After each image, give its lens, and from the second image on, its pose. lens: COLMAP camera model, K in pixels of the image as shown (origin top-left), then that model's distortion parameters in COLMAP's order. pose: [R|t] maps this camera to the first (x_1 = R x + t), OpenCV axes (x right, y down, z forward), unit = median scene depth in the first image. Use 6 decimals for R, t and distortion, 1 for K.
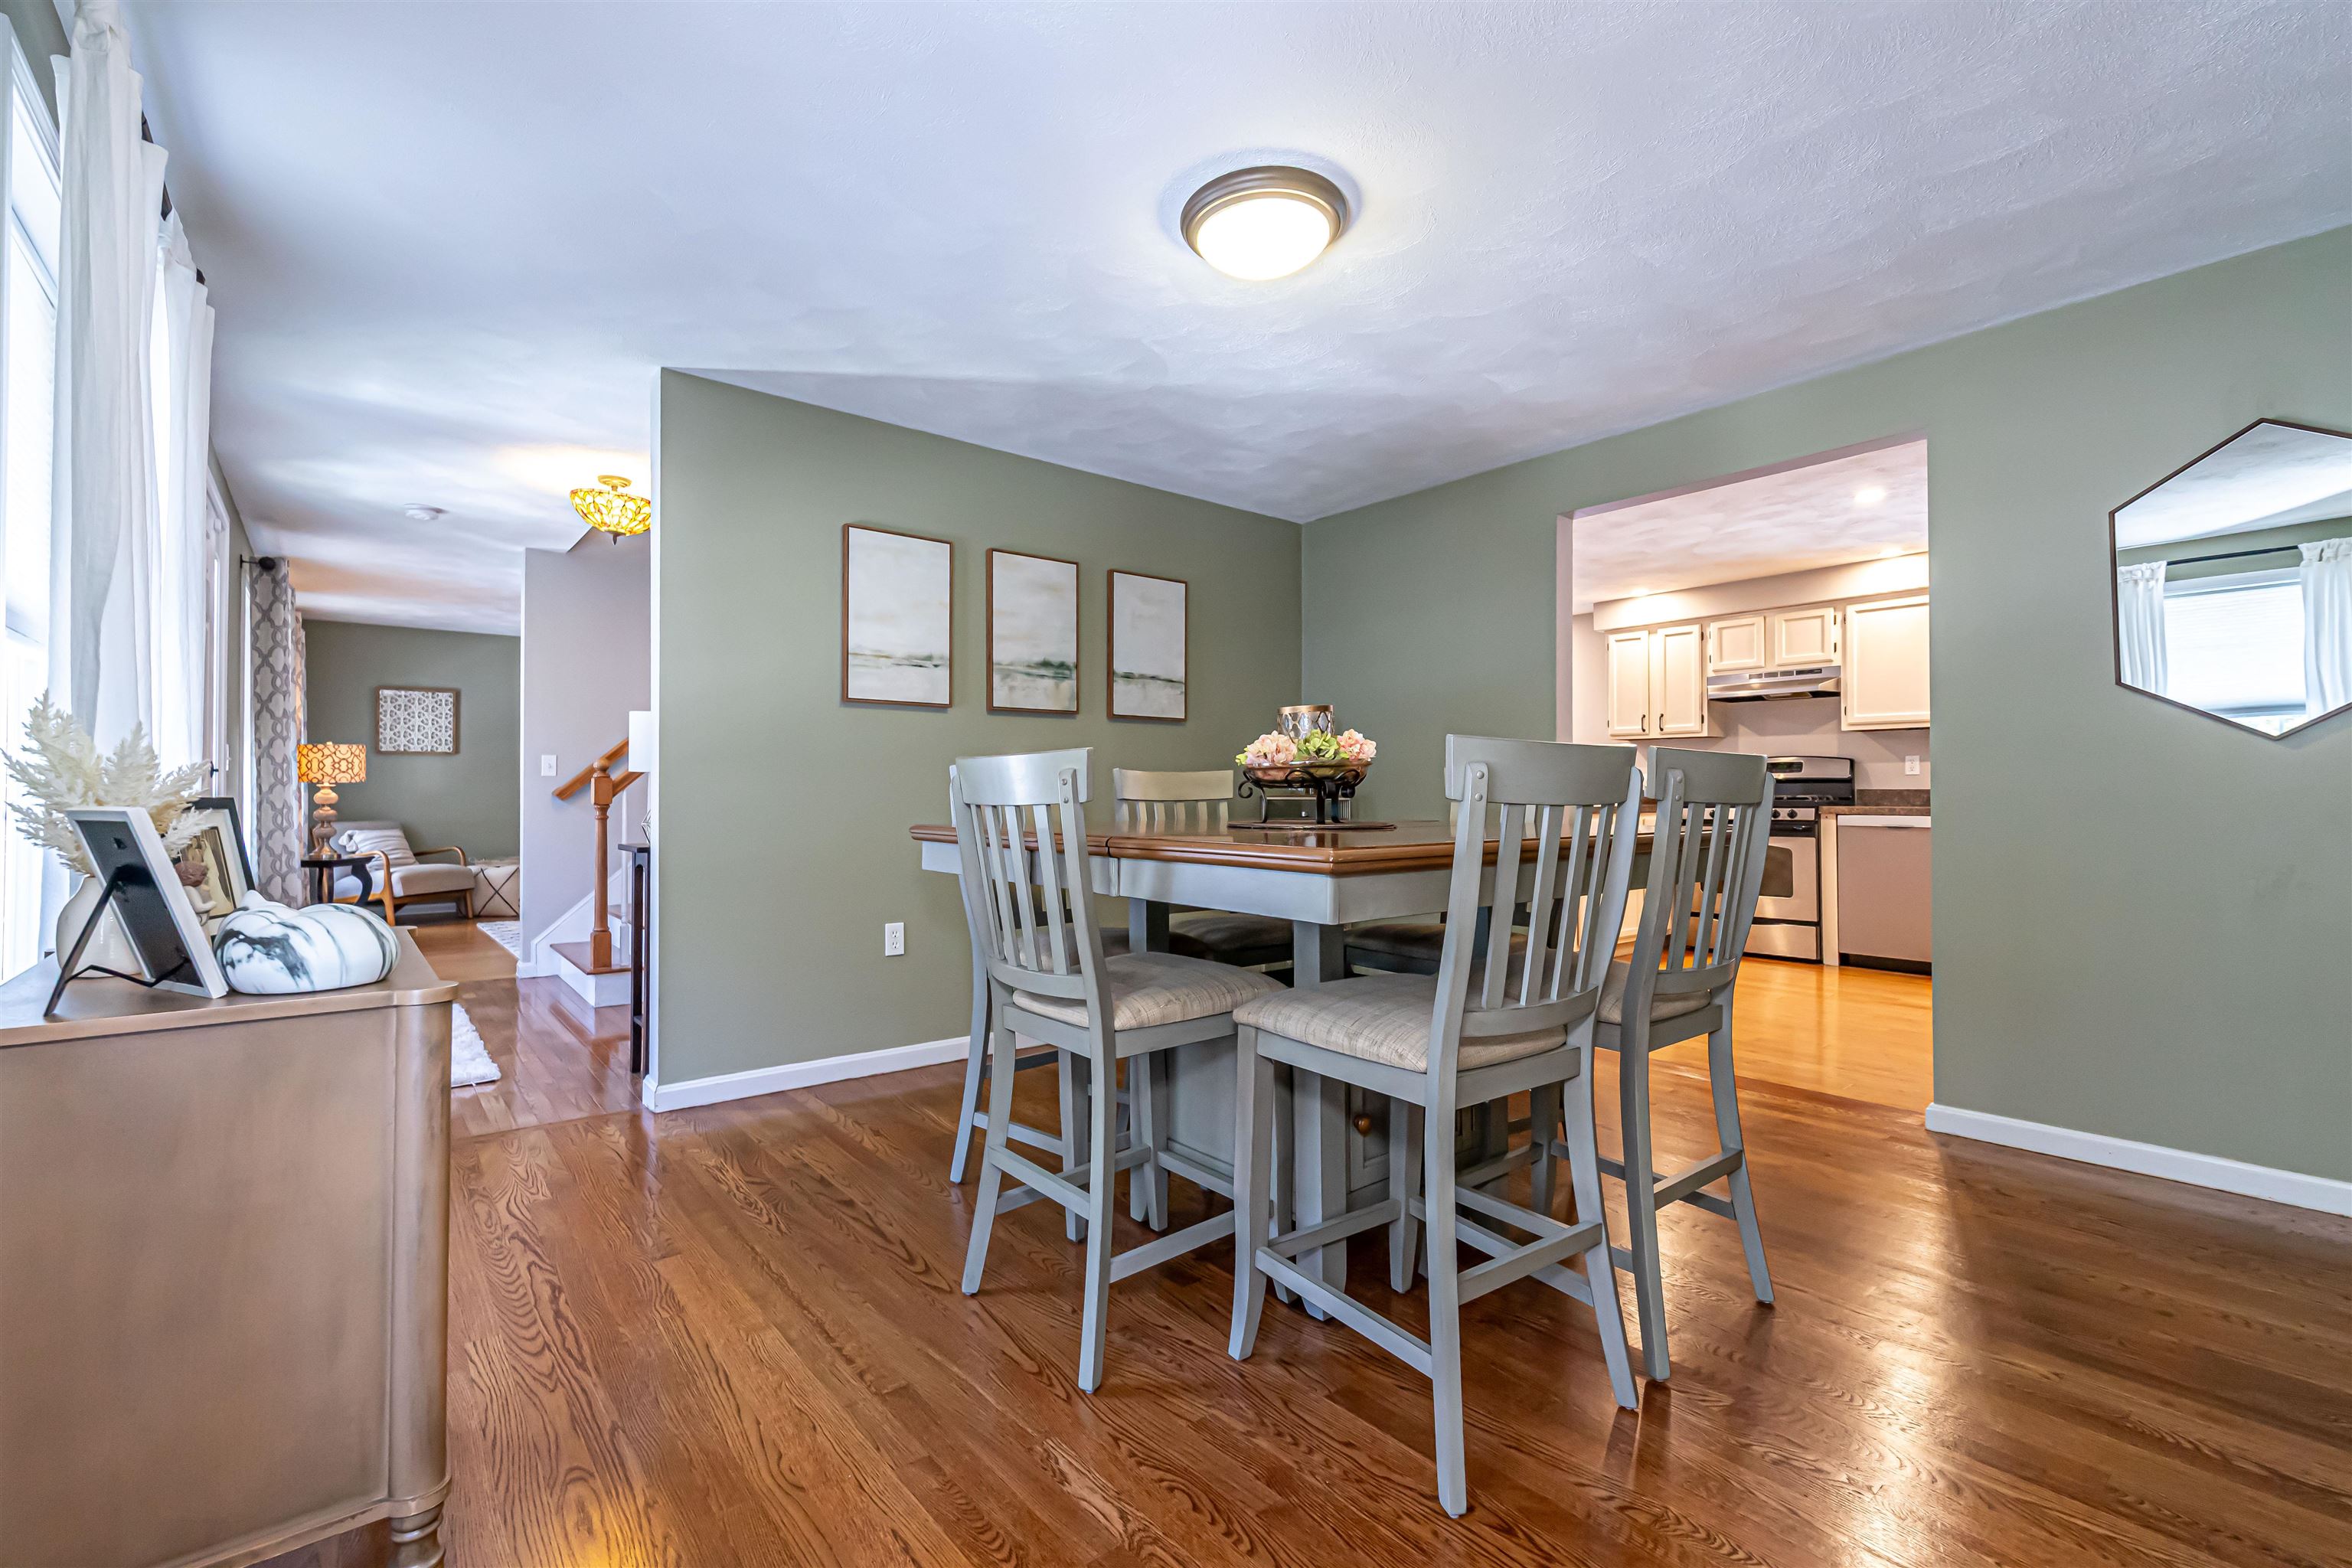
lens RADIAL K [[1037.1, 0, 1165.8], [0, 1037.1, 782.0], [0, 0, 1]] dist [-0.002470, -0.000094]
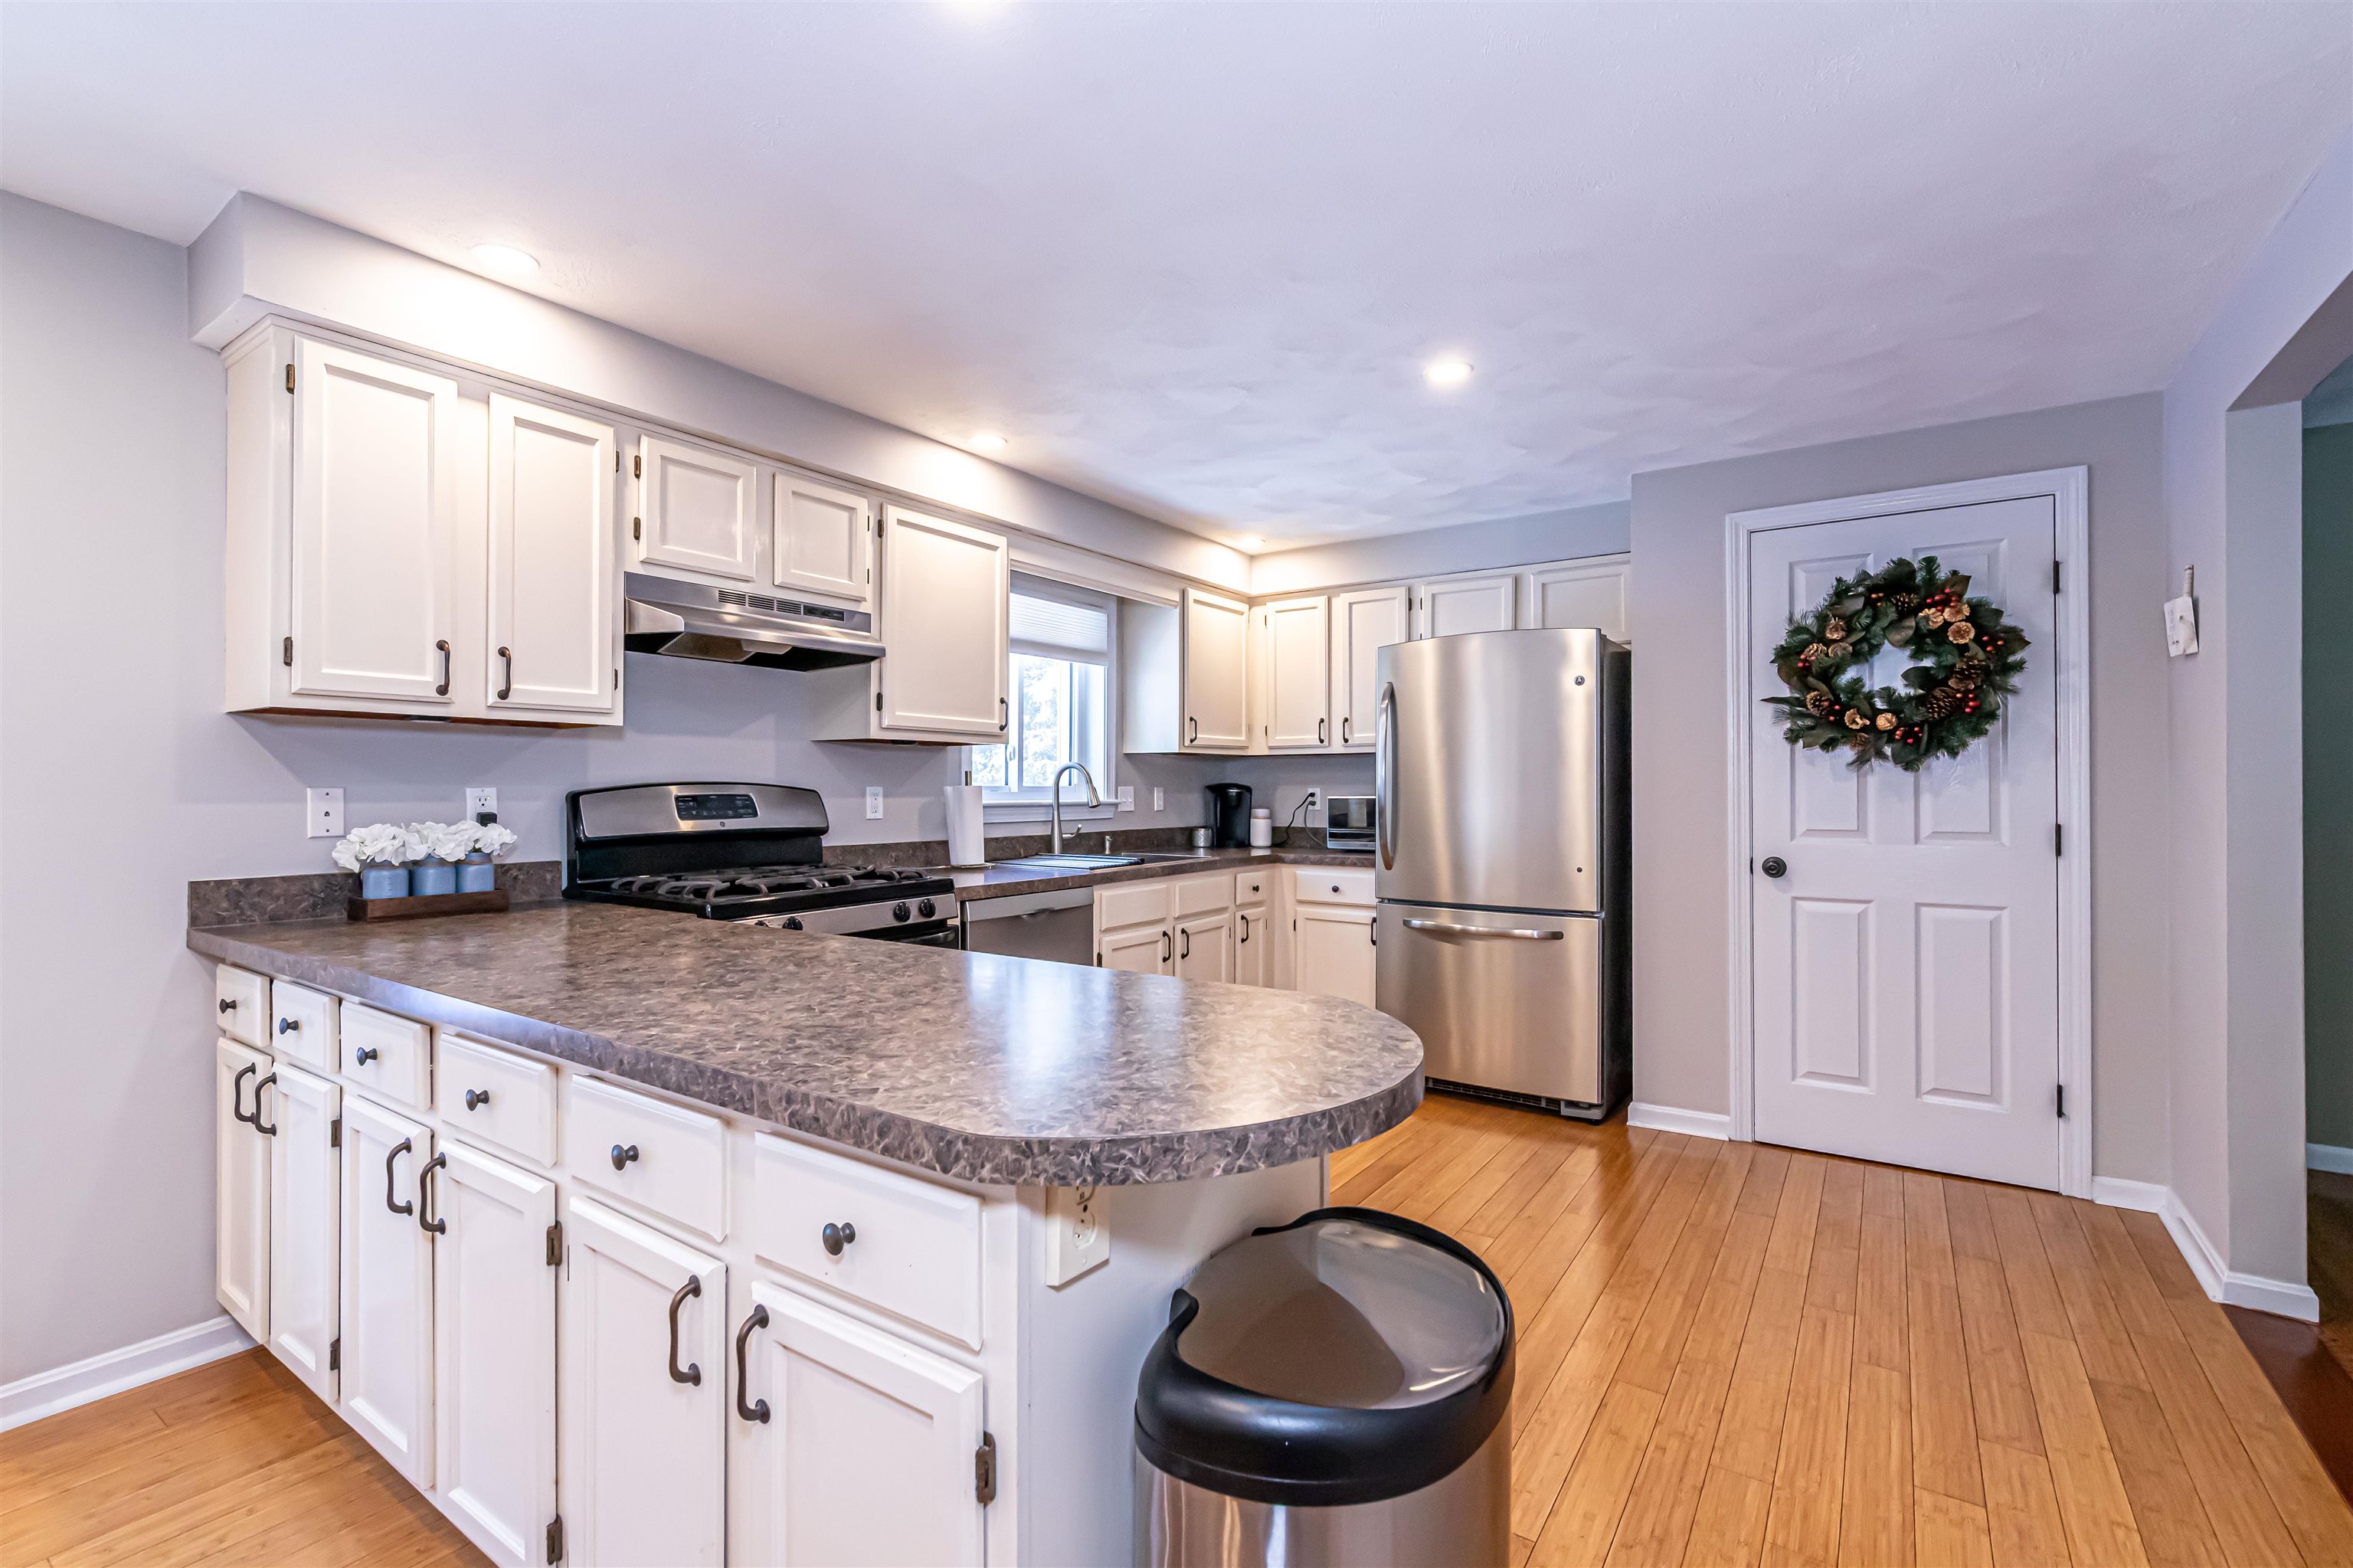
lens RADIAL K [[1037.6, 0, 1166.3], [0, 1037.6, 782.0], [0, 0, 1]] dist [-0.002470, -0.000094]
pose [[-0.281556, 0.004494, 0.959534, 0.110917], [-0.011105, 0.999907, -0.007942, -0.025524], [-0.959480, -0.012892, -0.281480, 1.026953]]
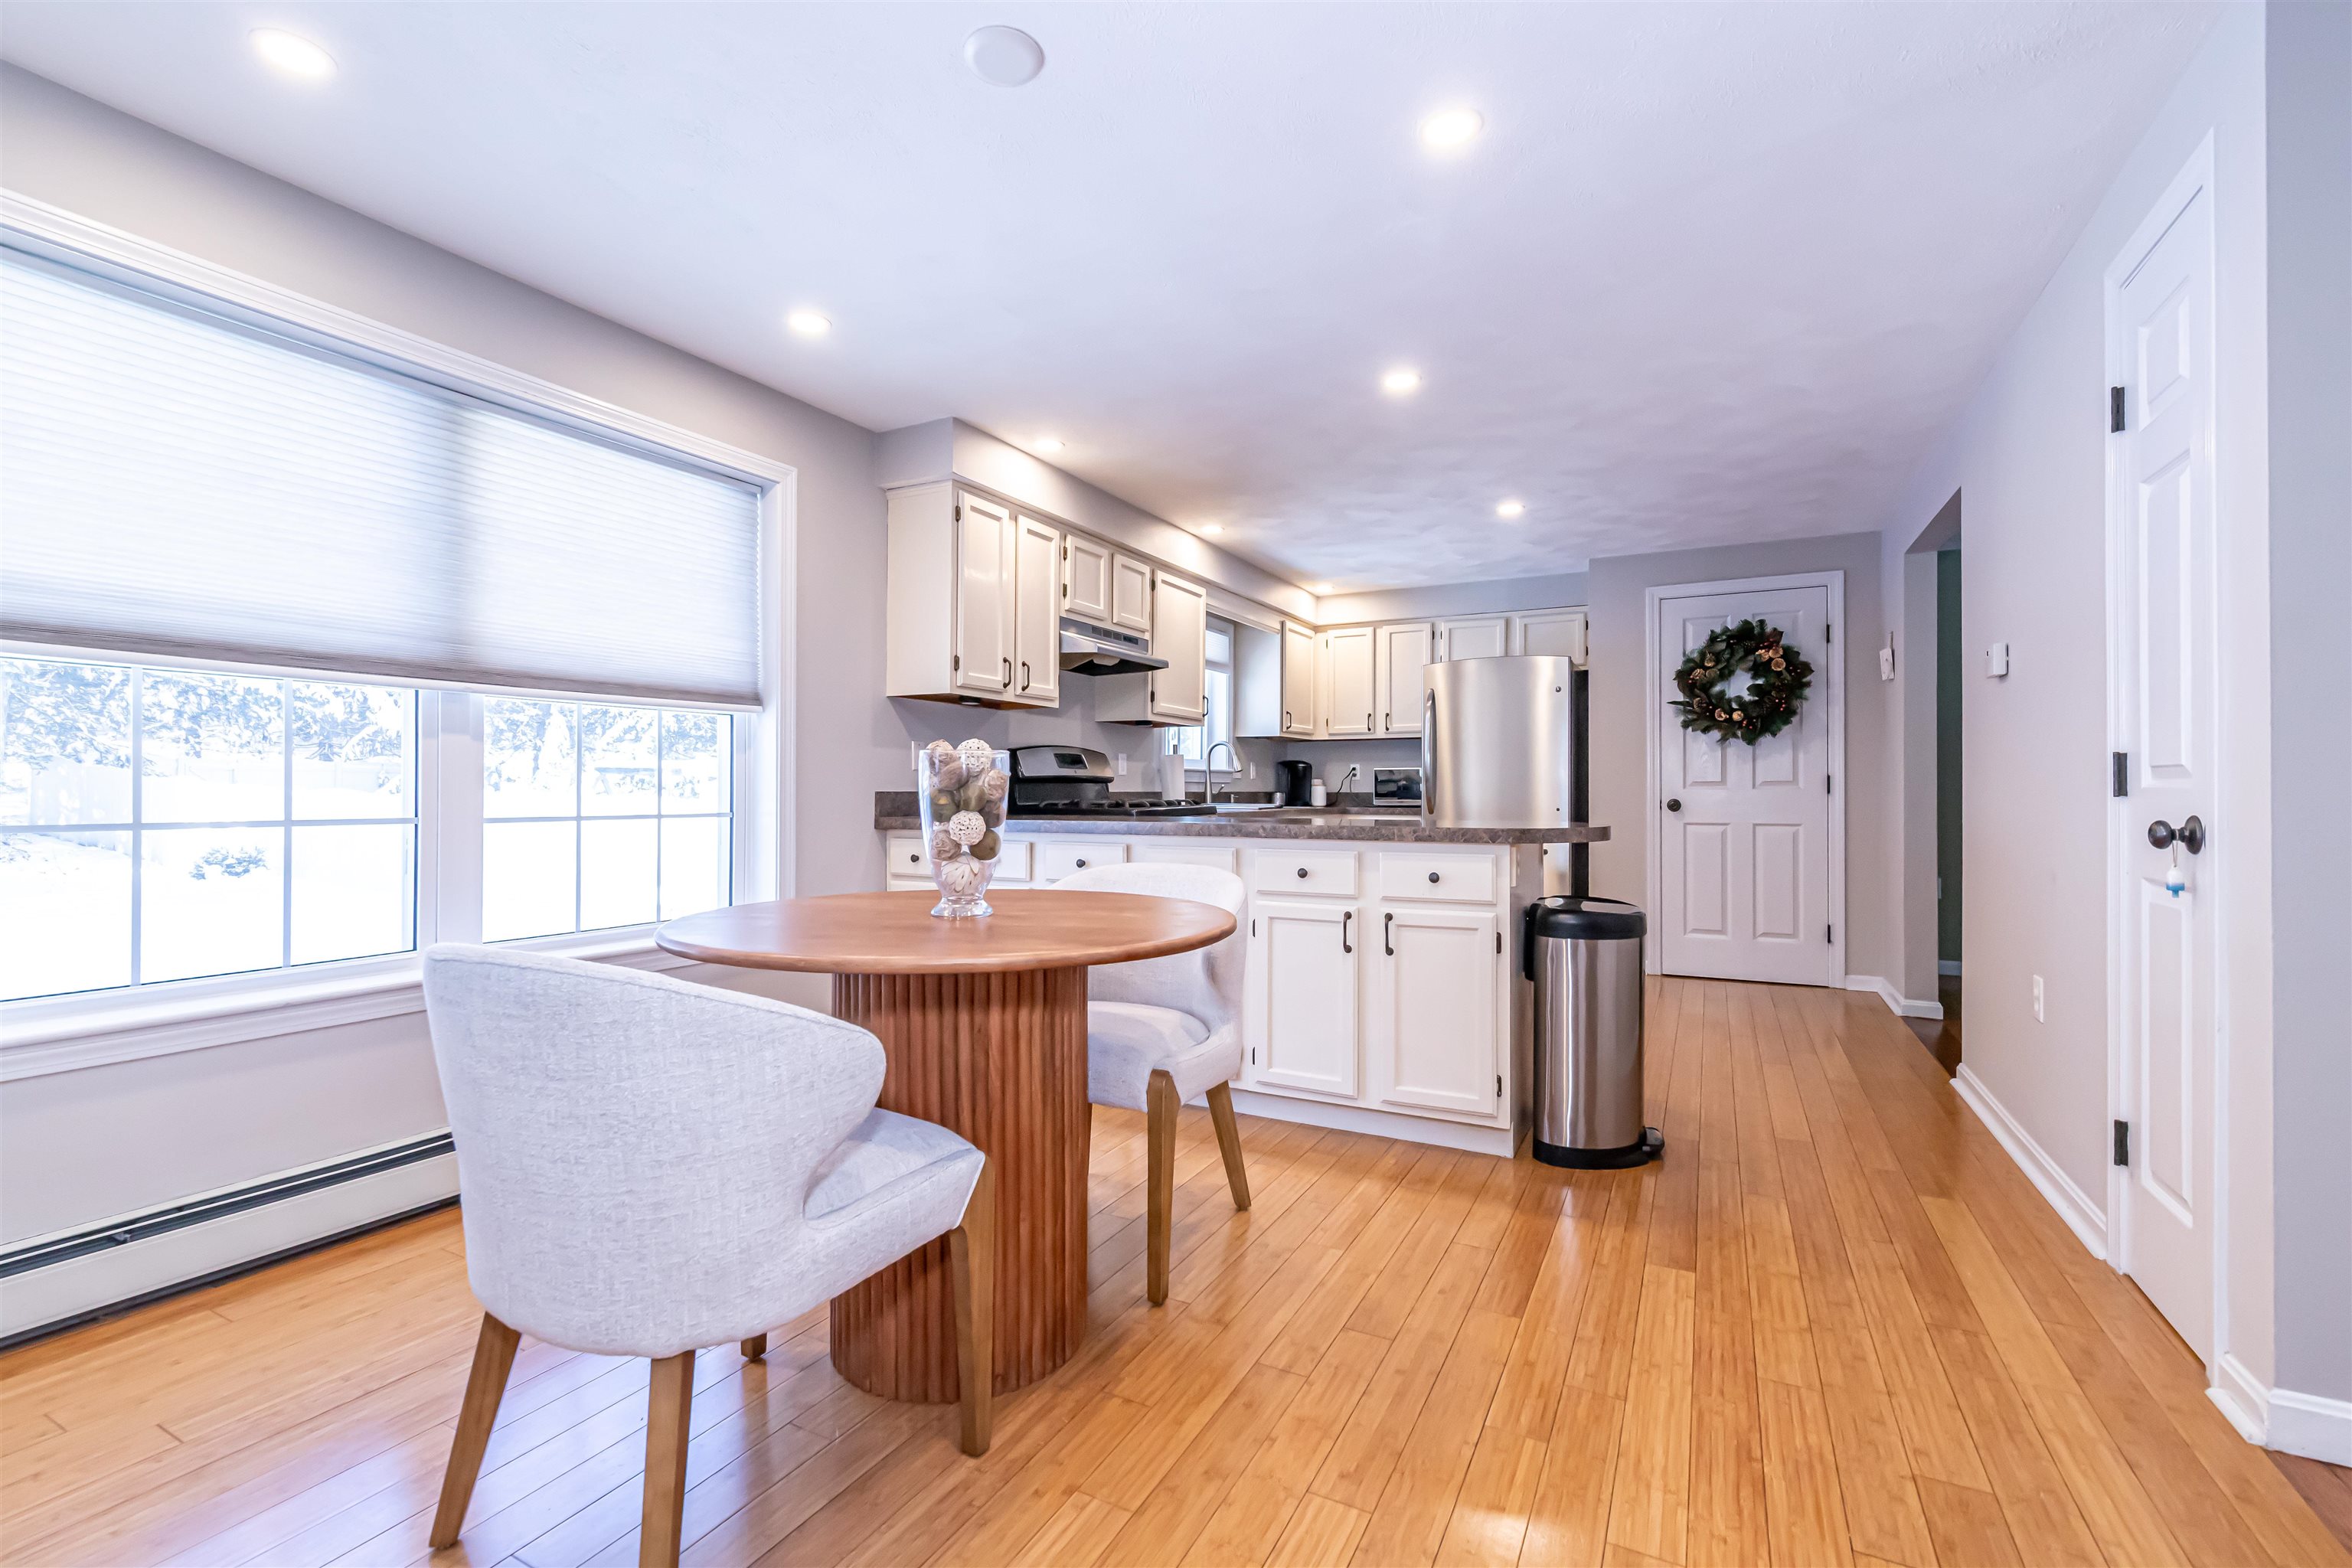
lens RADIAL K [[1031.7, 0, 1209.7], [0, 1031.7, 790.5], [0, 0, 1]] dist [-0.000688, -0.000130]
pose [[-0.427052, 0.001005, 0.904226, -0.106570], [-0.009057, 0.999944, -0.005389, 0.010524], [-0.904182, -0.010491, -0.427019, 1.333442]]
